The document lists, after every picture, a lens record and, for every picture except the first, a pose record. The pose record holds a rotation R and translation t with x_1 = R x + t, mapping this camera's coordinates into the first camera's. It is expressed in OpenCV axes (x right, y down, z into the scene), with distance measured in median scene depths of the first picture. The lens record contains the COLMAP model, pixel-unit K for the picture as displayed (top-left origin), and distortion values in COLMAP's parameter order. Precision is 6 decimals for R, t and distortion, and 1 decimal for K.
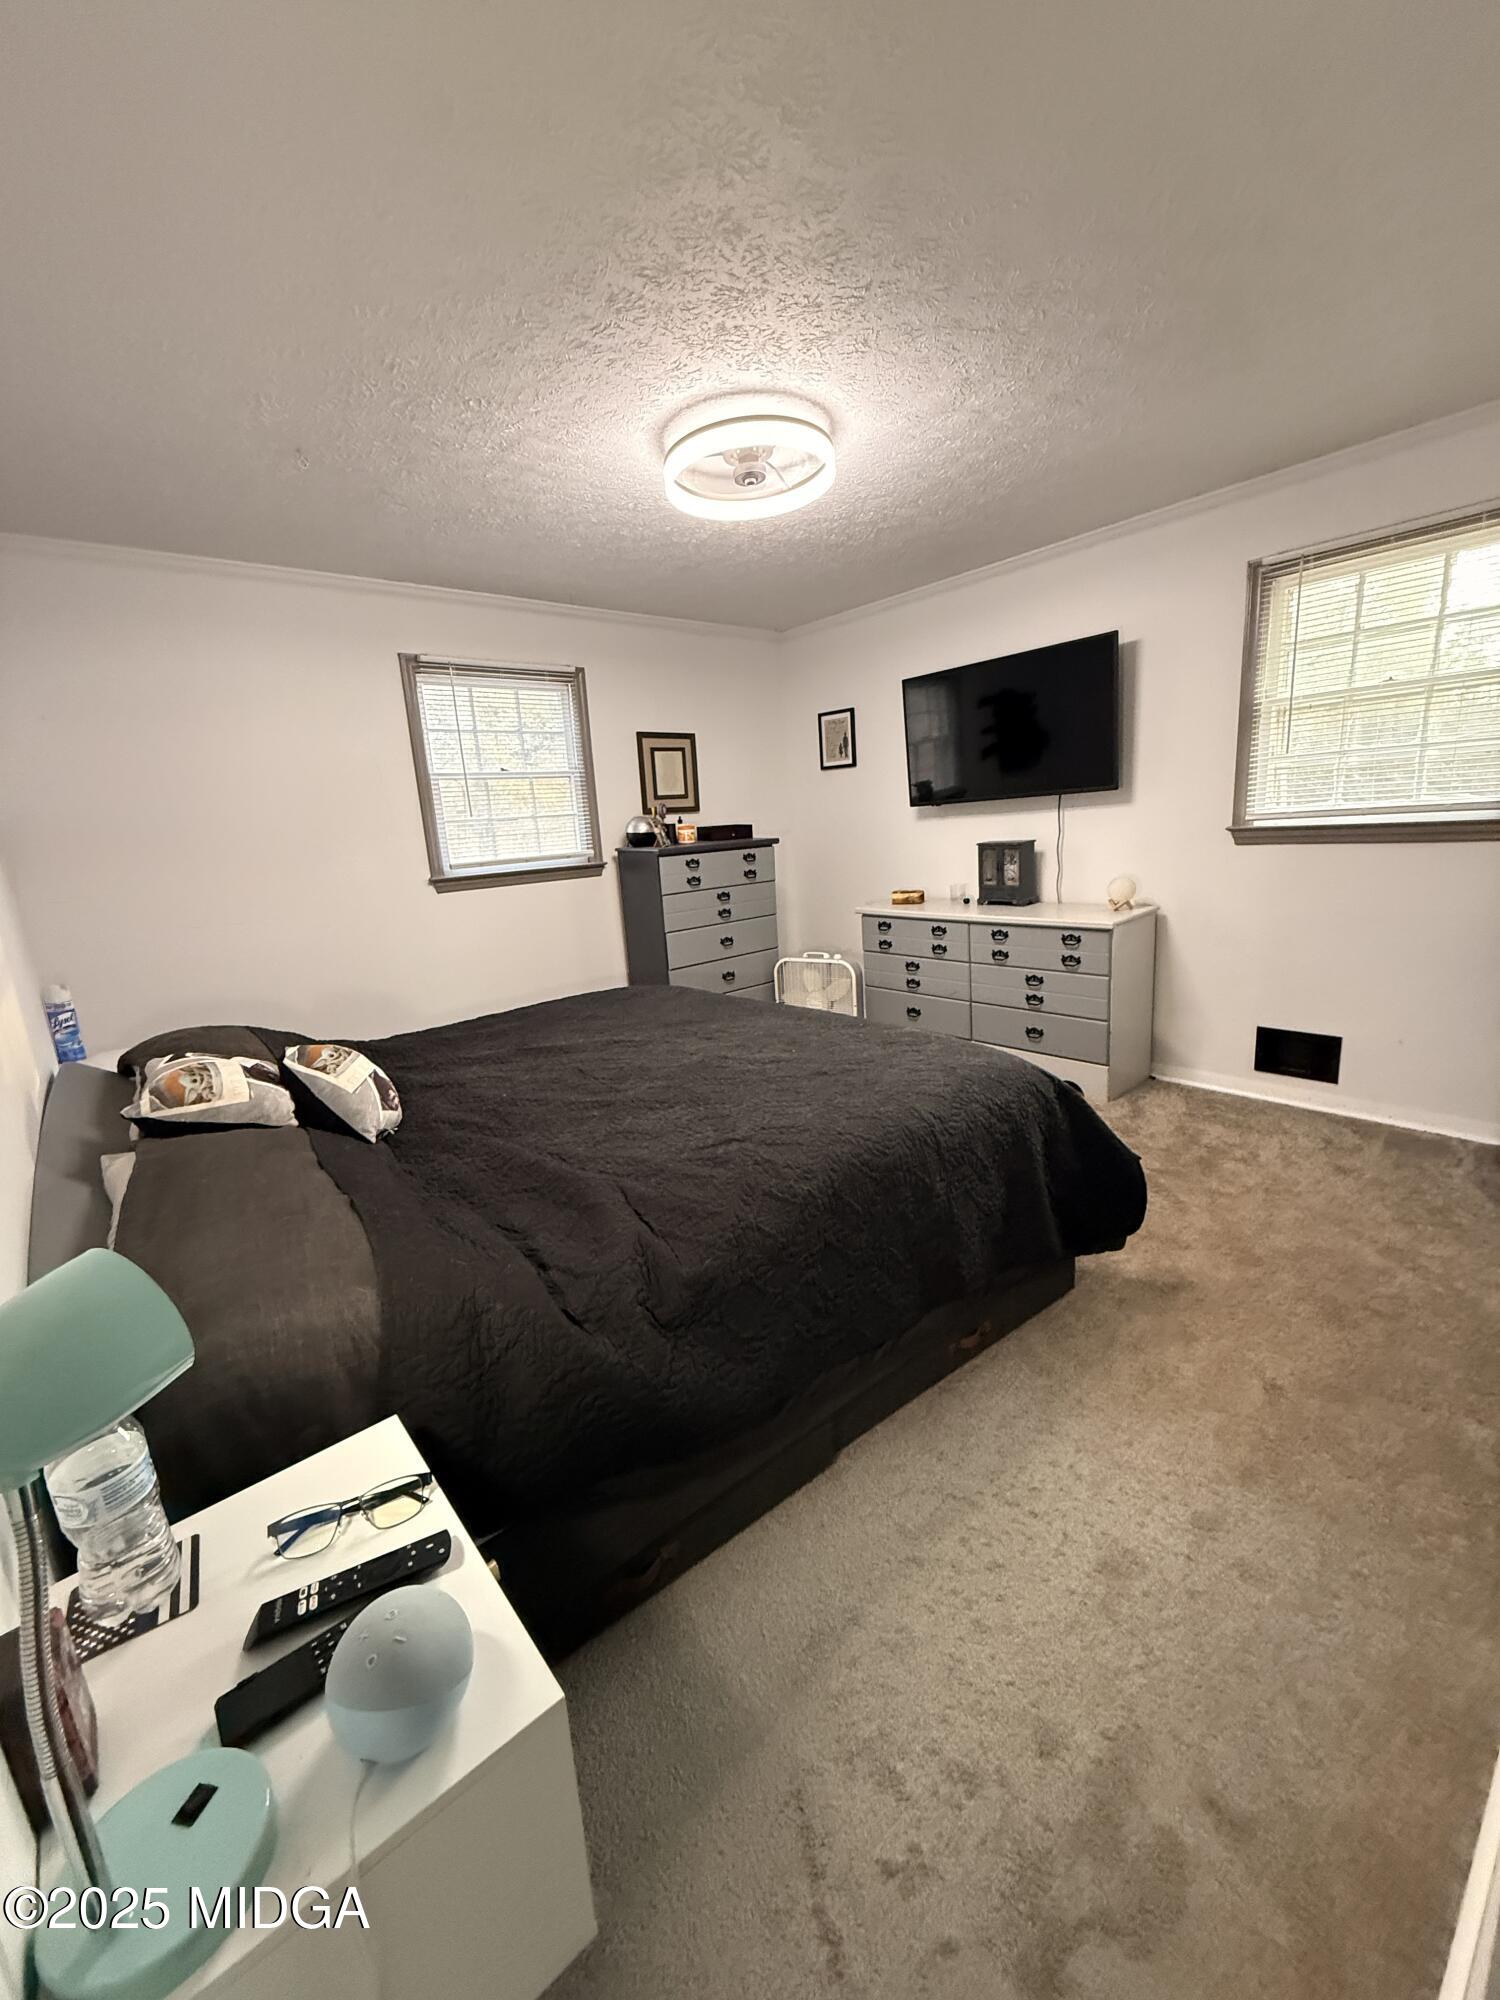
lens RADIAL K [[804.0, 0, 750.0], [0, 804.0, 1000.0], [0, 0, 1]] dist [-0.001206, -0.000079]
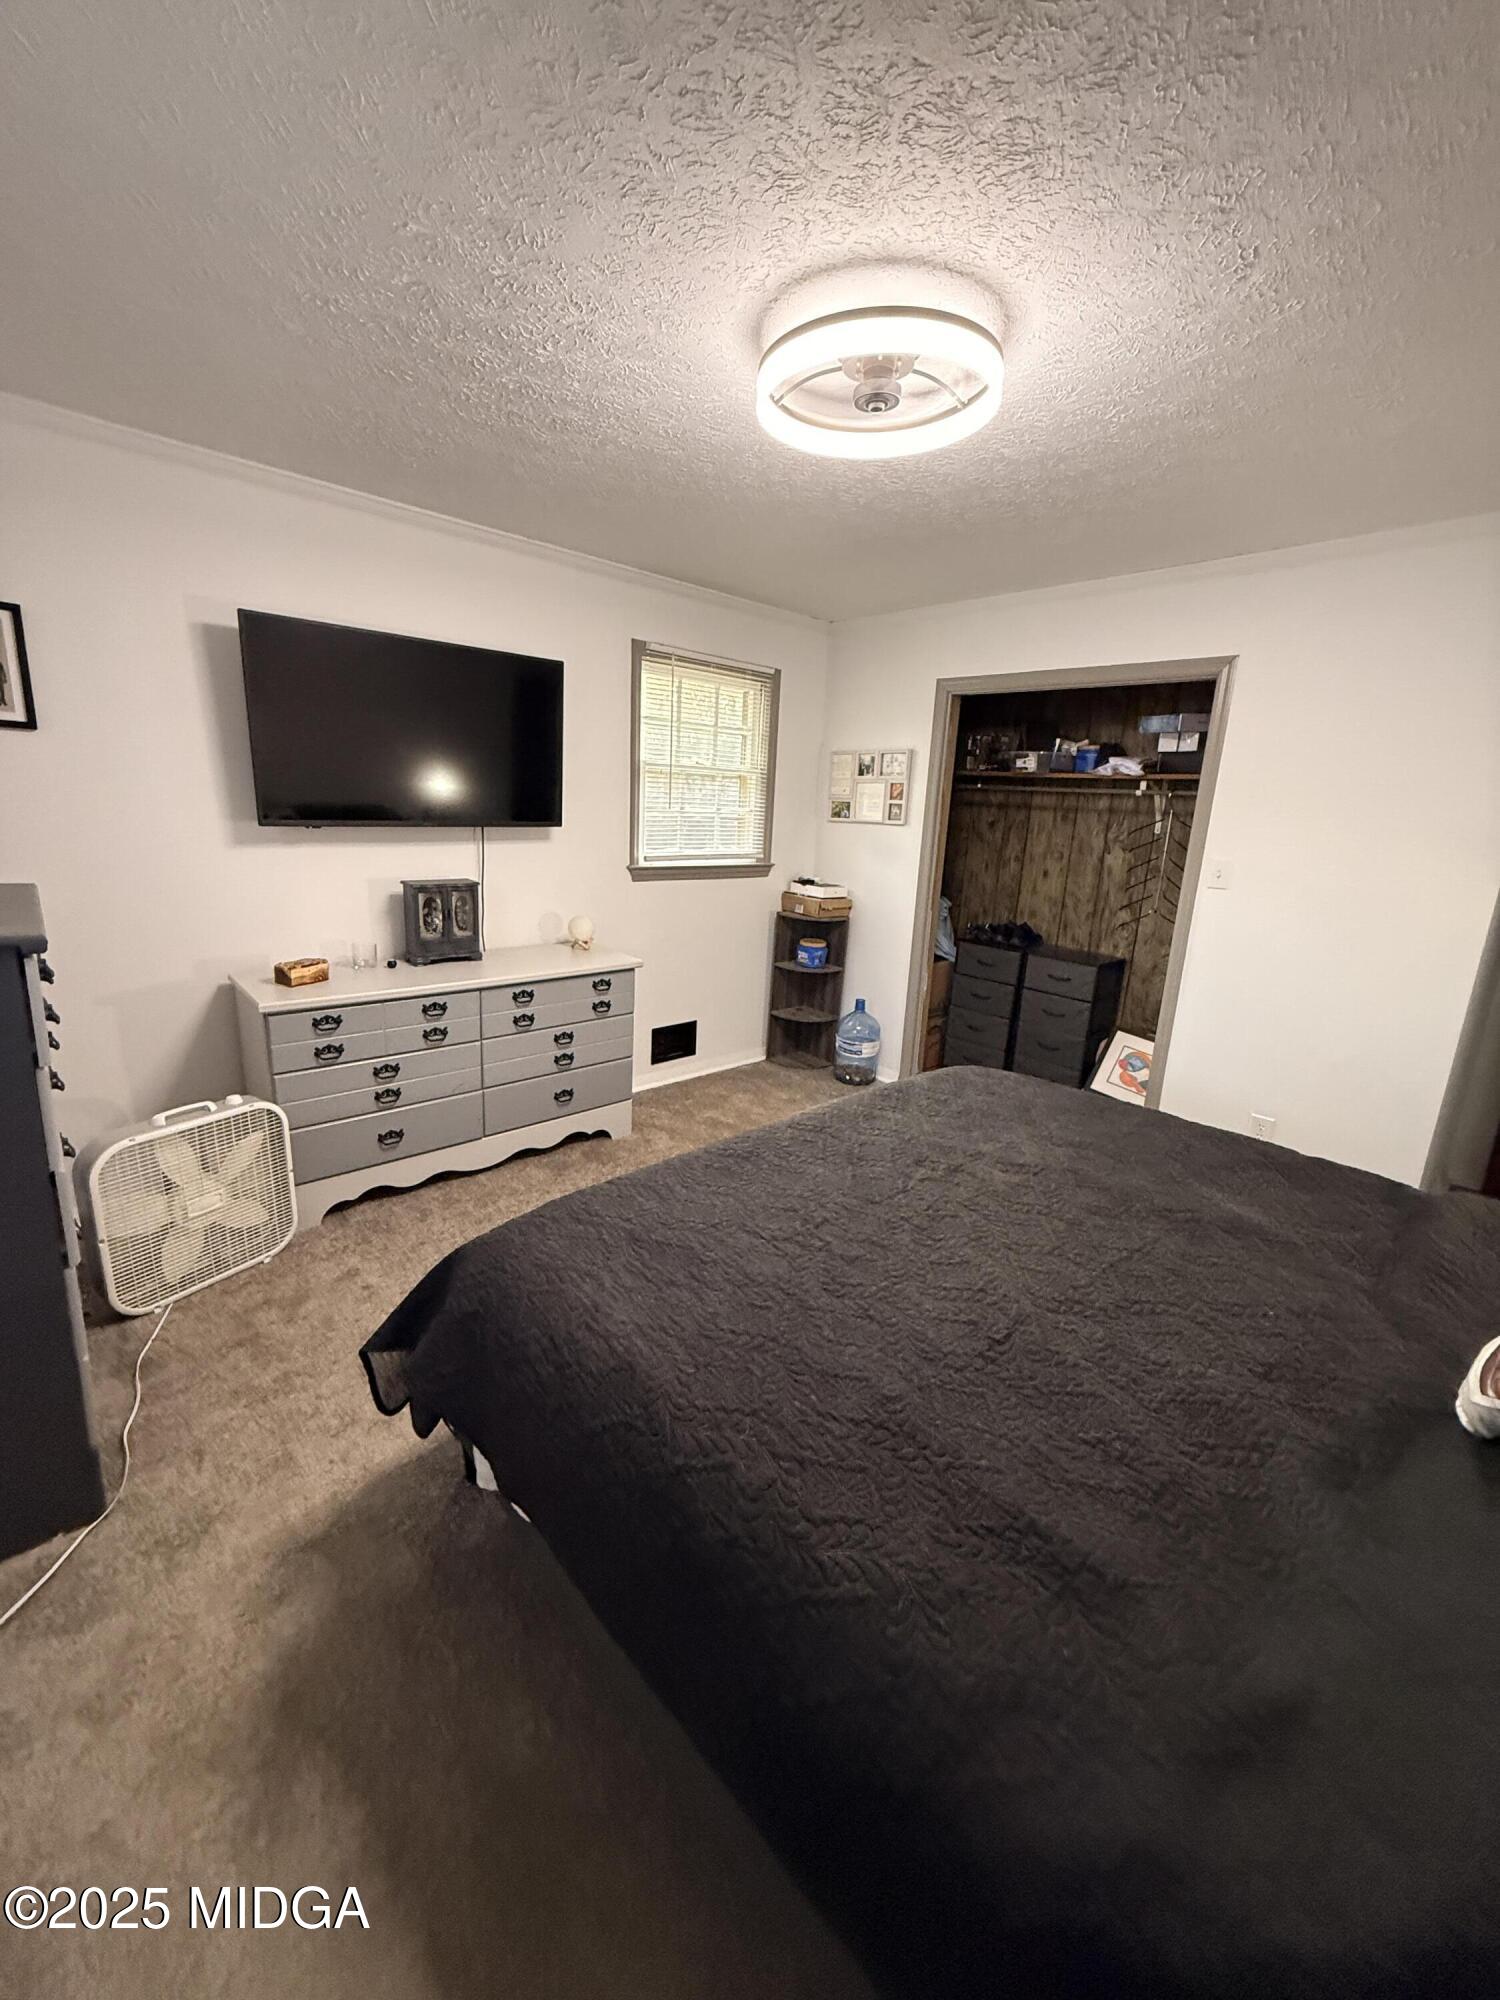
lens RADIAL K [[795.2, 0, 749.7], [0, 795.2, 997.5], [0, 0, 1]] dist [0.001268, -0.001004]
pose [[-0.044376, -0.174952, 0.983576, -0.518614], [0.177818, 0.967441, 0.180105, -0.191931], [-0.983062, 0.182890, -0.011821, 0.811009]]
